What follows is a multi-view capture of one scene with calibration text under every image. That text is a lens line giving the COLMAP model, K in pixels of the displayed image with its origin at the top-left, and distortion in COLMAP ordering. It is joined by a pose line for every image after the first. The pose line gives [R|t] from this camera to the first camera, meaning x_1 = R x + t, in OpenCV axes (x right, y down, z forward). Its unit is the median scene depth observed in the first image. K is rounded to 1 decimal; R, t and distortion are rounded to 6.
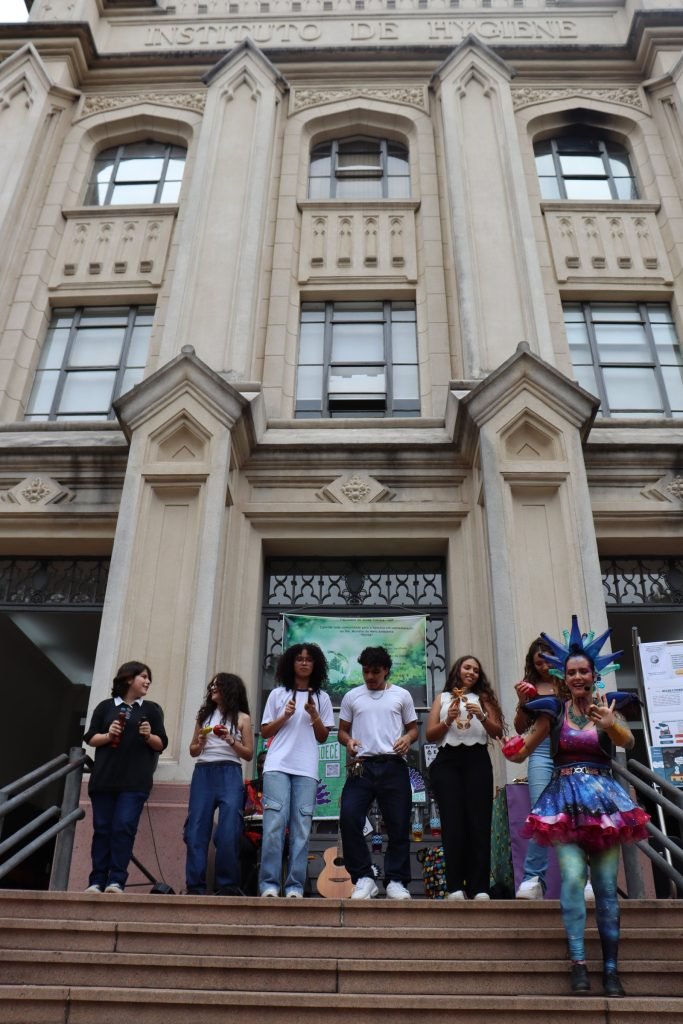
lens RADIAL K [[839.9, 0, 341.5], [0, 839.9, 512.0], [0, 0, 1]] dist [-0.177024, 0.165083]
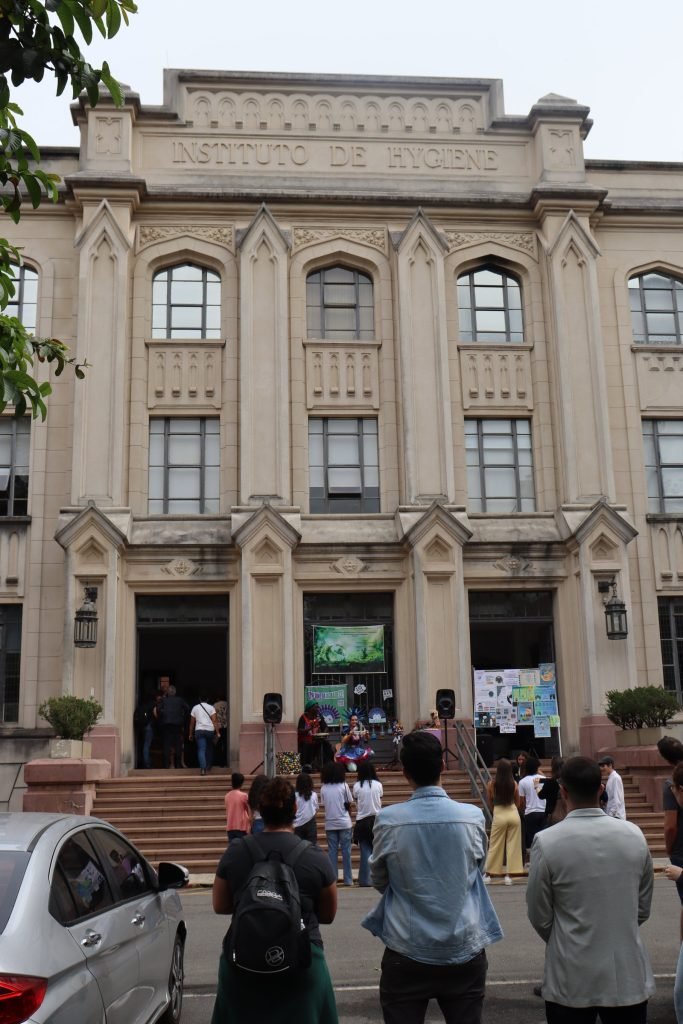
lens RADIAL K [[1119.4, 0, 341.5], [0, 1119.4, 512.0], [0, 0, 1]] dist [-0.081114, 0.224004]
pose [[0.992728, -0.013550, 0.119617, -0.318144], [-0.022225, 0.955933, 0.292742, -0.923573], [-0.118313, -0.293271, 0.948680, -1.470177]]
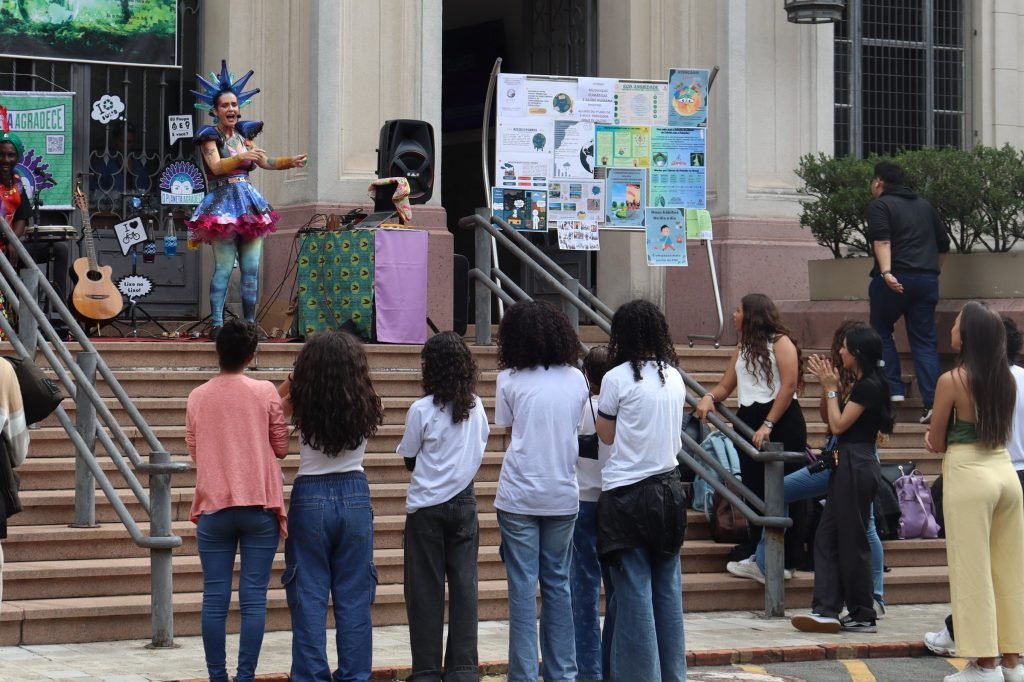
lens RADIAL K [[2457.8, 0, 307.9], [0, 2457.8, 167.7], [0, 0, 1]] dist [0.114669, 0.249405]
pose [[0.882489, 0.025765, 0.469626, -0.772386], [-0.230851, 0.893678, 0.384770, -0.523634], [-0.409781, -0.447969, 0.794609, -0.789779]]
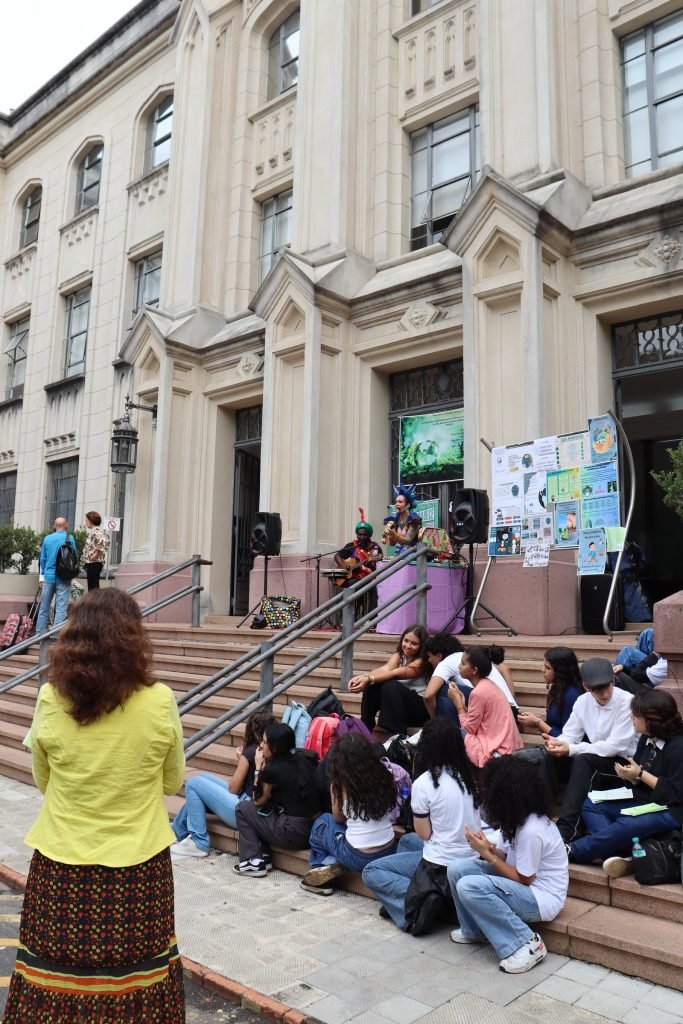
lens RADIAL K [[839.9, 0, 341.5], [0, 839.9, 512.0], [0, 0, 1]] dist [-0.177024, 0.165083]
pose [[0.756128, -0.081453, -0.649334, 0.733724], [0.317276, 0.913441, 0.254876, -0.115735], [0.572368, -0.398737, 0.716522, -0.098585]]
